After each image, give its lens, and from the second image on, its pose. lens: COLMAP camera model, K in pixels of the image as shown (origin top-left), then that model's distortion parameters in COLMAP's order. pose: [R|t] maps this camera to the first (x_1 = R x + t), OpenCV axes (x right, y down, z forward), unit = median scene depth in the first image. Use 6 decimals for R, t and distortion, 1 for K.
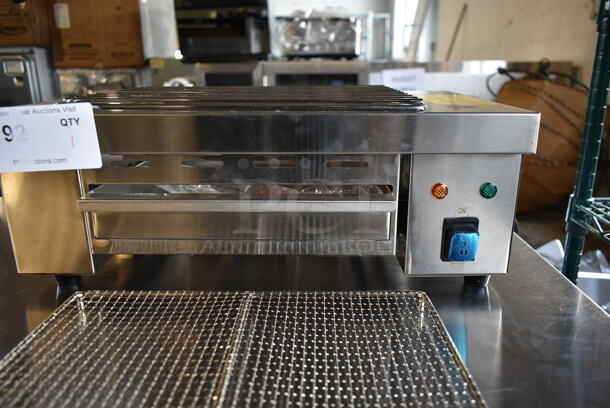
lens RADIAL K [[465.0, 0, 306.3], [0, 465.0, 204.6], [0, 0, 1]] dist [-0.020078, 0.014231]
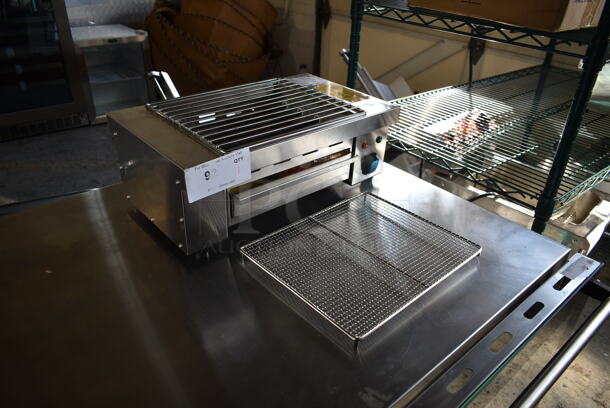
lens RADIAL K [[465.0, 0, 304.4], [0, 465.0, 205.3], [0, 0, 1]] dist [-0.020078, 0.014231]
pose [[0.734526, -0.316987, 0.599992, -1.346636], [0.151234, 0.938419, 0.310640, -0.492988], [-0.661513, -0.137434, 0.737233, -0.484373]]
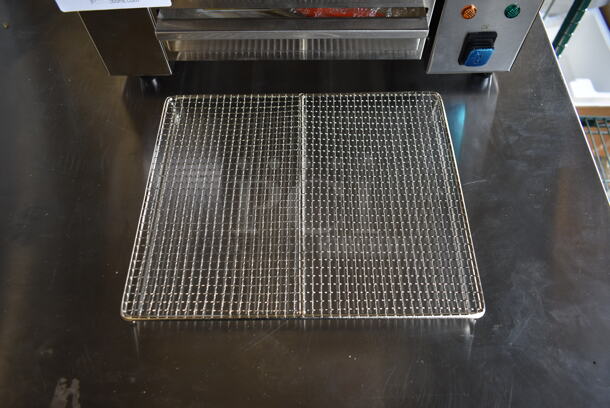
lens RADIAL K [[465.0, 0, 304.7], [0, 465.0, 205.3], [0, 0, 1]] dist [-0.020078, 0.014231]
pose [[0.999882, -0.013331, -0.007601, -0.110782], [0.014948, 0.734156, 0.678817, -0.456058], [-0.003469, -0.678850, 0.734268, -0.145874]]
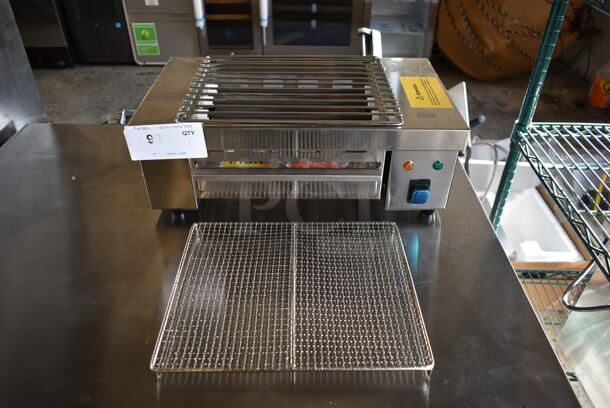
lens RADIAL K [[465.0, 0, 304.0], [0, 465.0, 202.0], [0, 0, 1]] dist [-0.020078, 0.014231]
pose [[0.999830, -0.003435, 0.018094, -0.117687], [-0.002859, 0.941599, 0.336725, -0.465733], [-0.018194, -0.336720, 0.941429, -0.601739]]
